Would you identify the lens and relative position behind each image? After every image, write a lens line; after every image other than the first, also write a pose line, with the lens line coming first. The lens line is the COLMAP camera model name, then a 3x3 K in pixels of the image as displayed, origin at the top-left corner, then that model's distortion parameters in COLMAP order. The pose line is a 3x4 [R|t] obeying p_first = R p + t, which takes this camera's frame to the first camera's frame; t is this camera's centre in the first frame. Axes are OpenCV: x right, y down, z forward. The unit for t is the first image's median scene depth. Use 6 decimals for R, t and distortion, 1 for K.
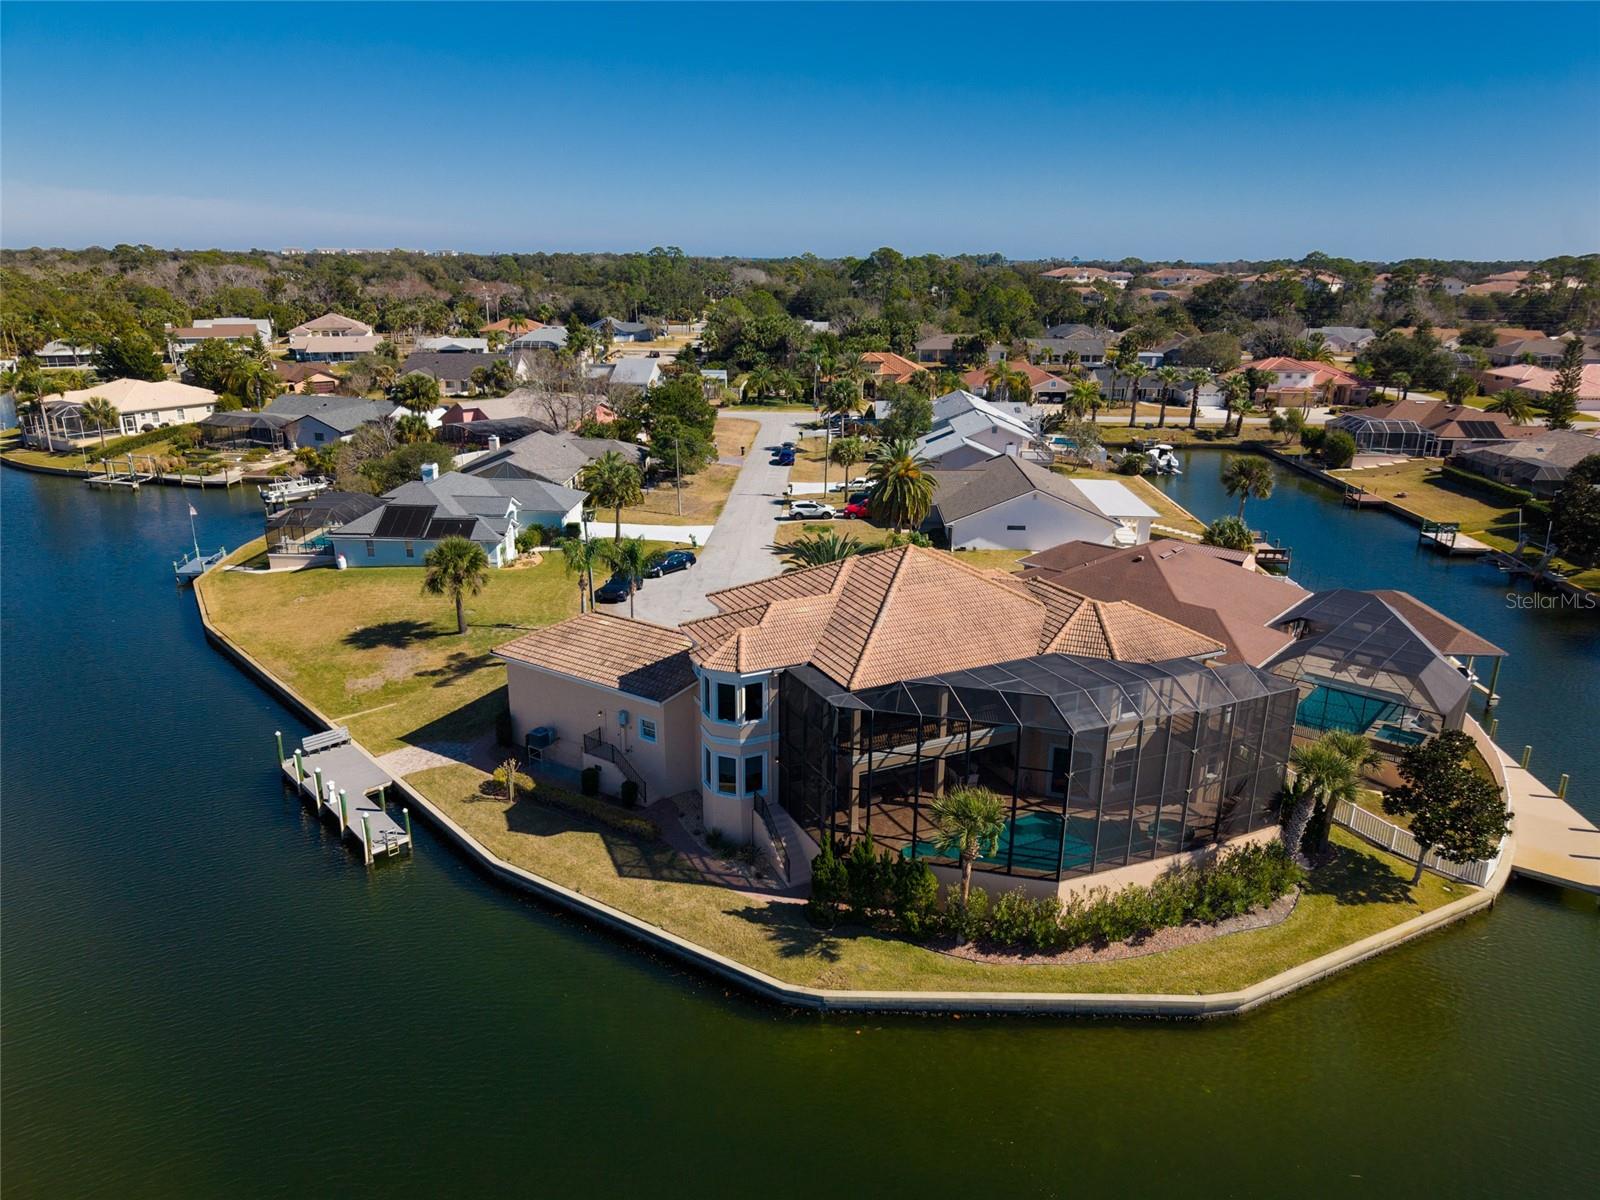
lens RADIAL K [[1070.9, 0, 808.9], [0, 1070.9, 614.7], [0, 0, 1]] dist [0.019396, -0.021505]
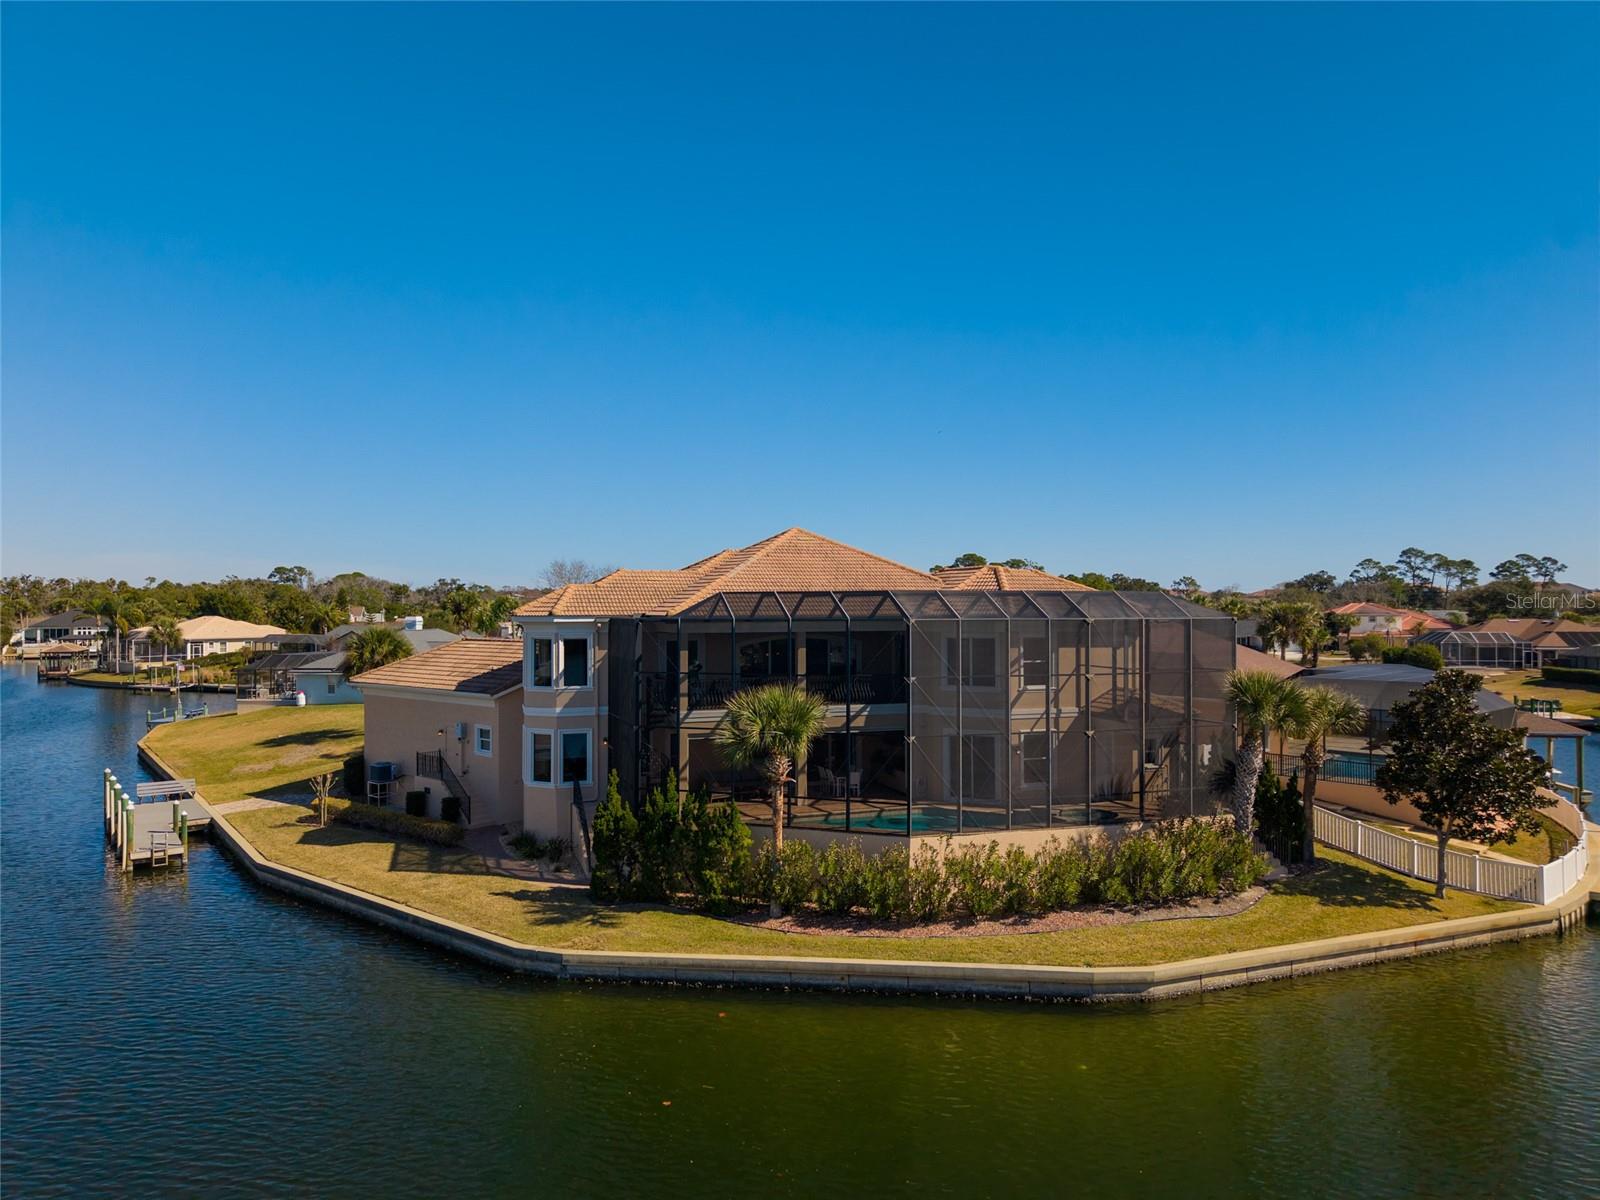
lens RADIAL K [[1070.9, 0, 806.0], [0, 1070.9, 609.8], [0, 0, 1]] dist [0.019396, -0.021505]
pose [[0.993880, -0.011406, -0.109876, 0.217803], [-0.023693, 0.949498, -0.312879, 0.296886], [0.107896, 0.313567, 0.943416, 0.209769]]
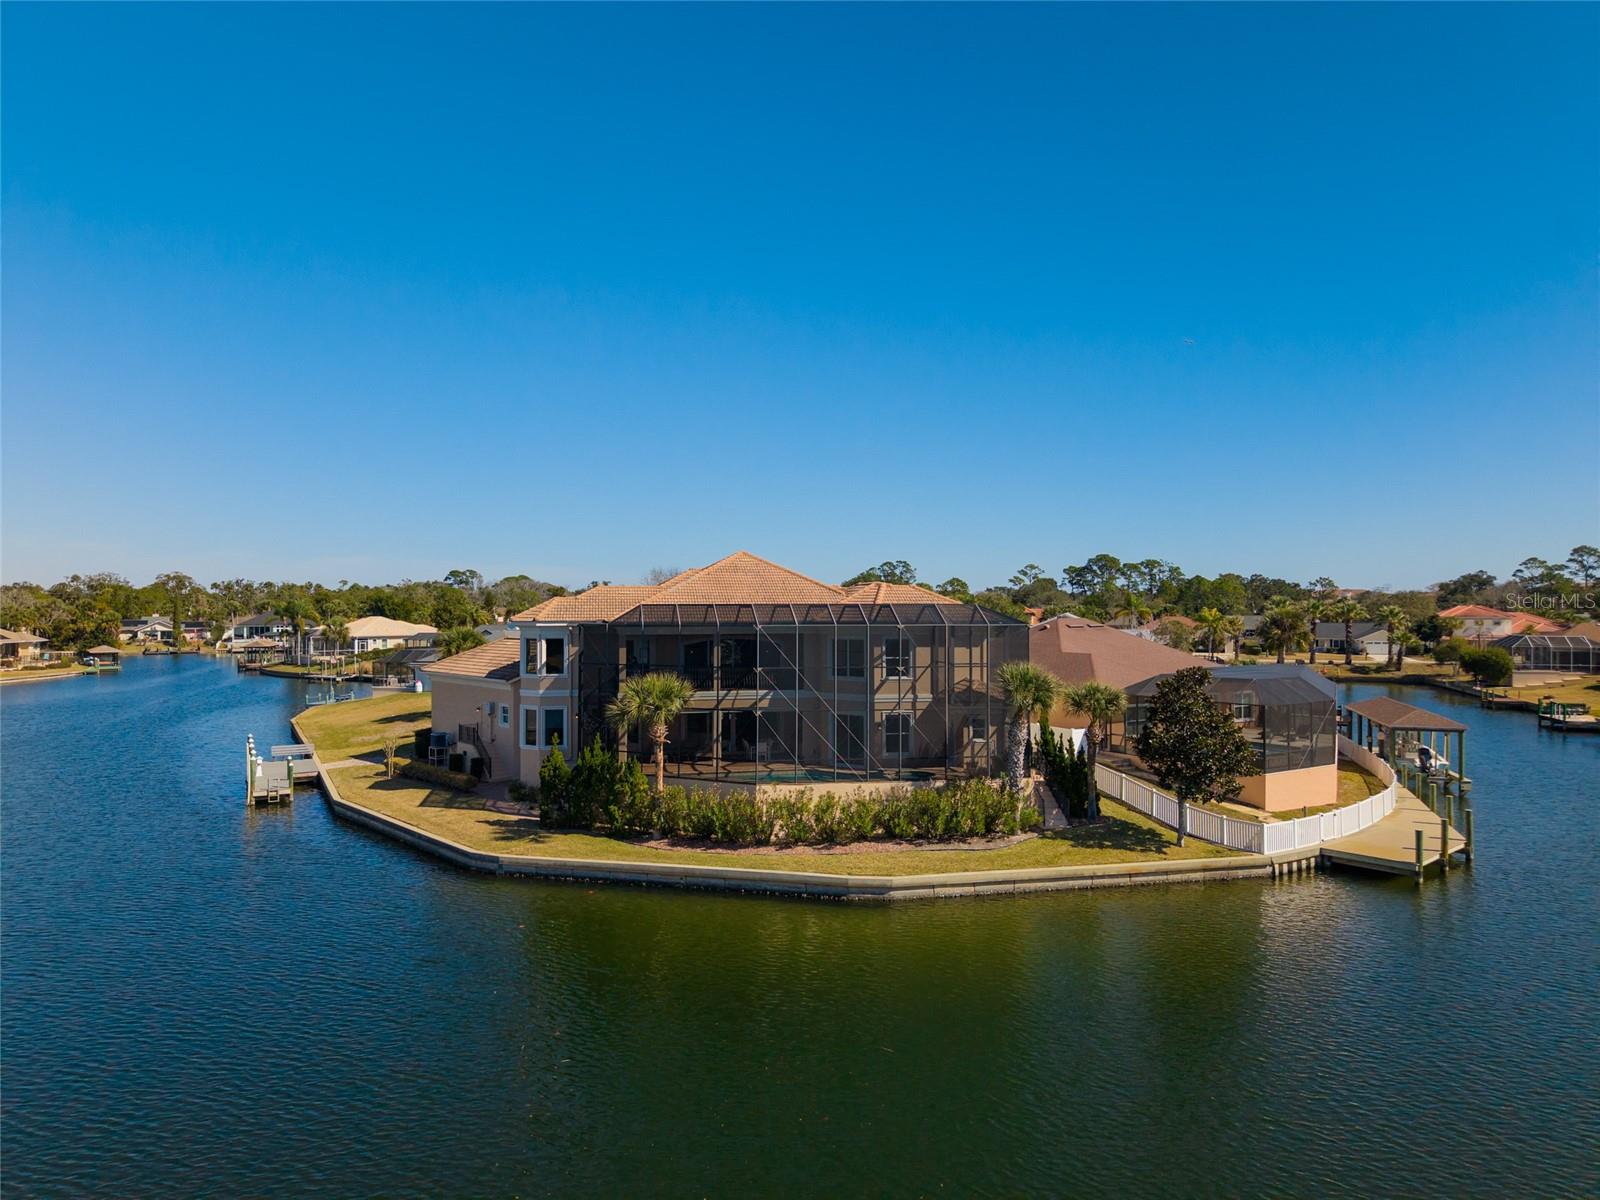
lens RADIAL K [[1070.9, 0, 806.1], [0, 1070.9, 616.1], [0, 0, 1]] dist [0.019396, -0.021505]
pose [[0.966642, -0.008489, -0.255991, 0.481713], [-0.071109, 0.951267, -0.300058, 0.353875], [0.246063, 0.308252, 0.918931, 0.022518]]
